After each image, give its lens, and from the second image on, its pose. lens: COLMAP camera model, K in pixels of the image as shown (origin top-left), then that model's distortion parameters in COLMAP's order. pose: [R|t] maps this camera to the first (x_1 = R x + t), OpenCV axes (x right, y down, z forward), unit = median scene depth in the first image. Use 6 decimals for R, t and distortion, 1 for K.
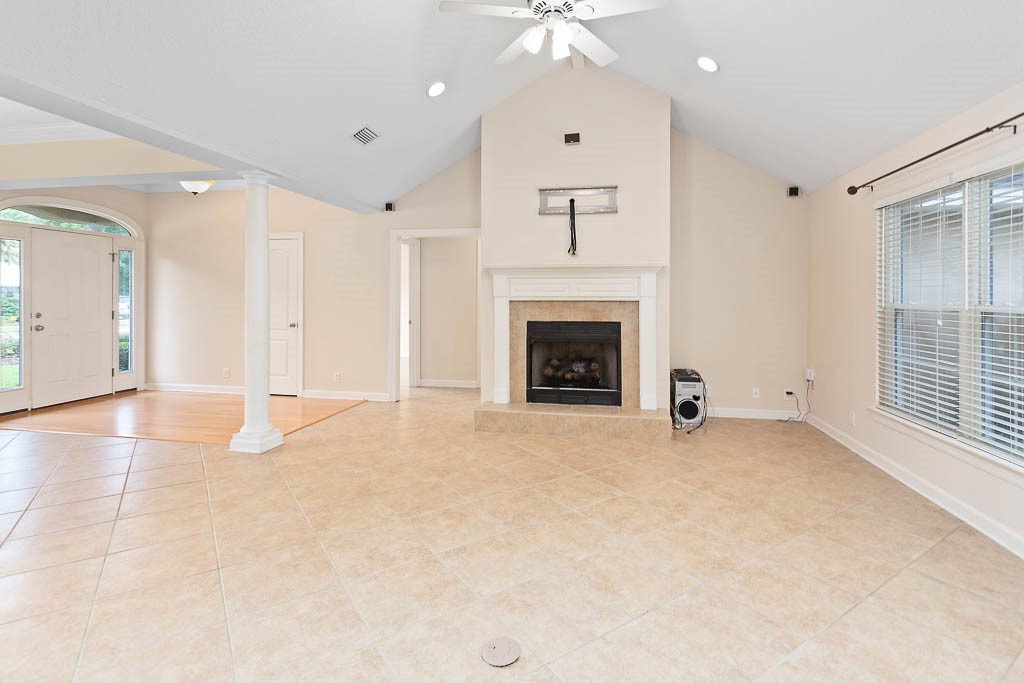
lens RADIAL K [[494.5, 0, 513.0], [0, 494.5, 296.1], [0, 0, 1]] dist [0.000557, 0.000190]
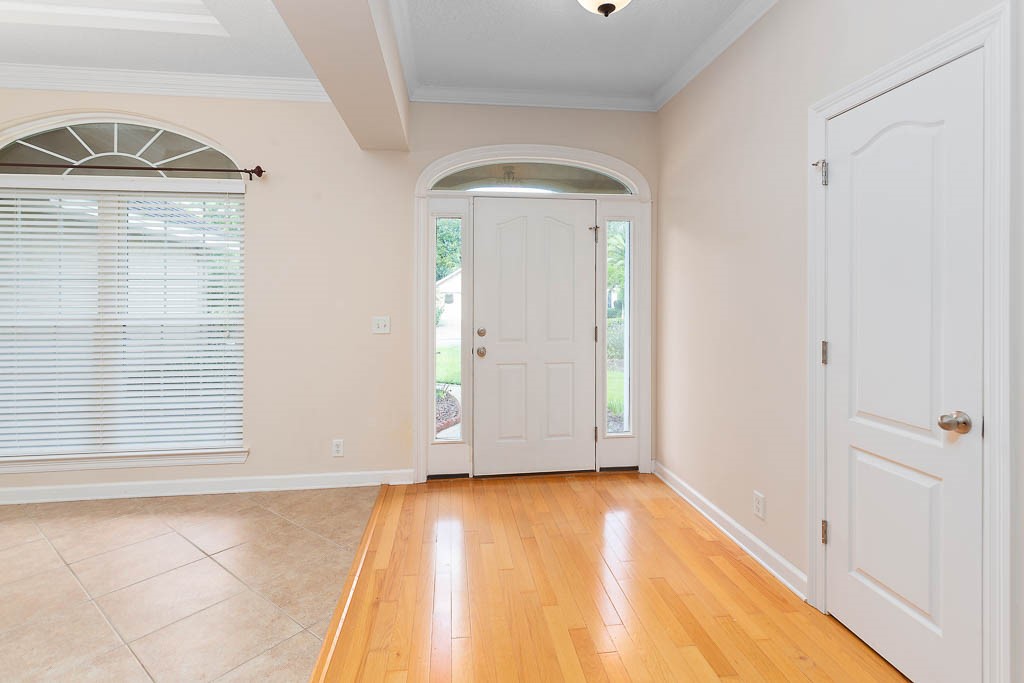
lens RADIAL K [[494.5, 0, 514.3], [0, 494.5, 301.2], [0, 0, 1]] dist [0.000557, 0.000190]
pose [[0.318487, -0.008286, -0.947891, -0.291609], [0.002512, 0.999966, -0.007897, 0.003157], [0.947924, 0.000134, 0.318496, 0.730528]]
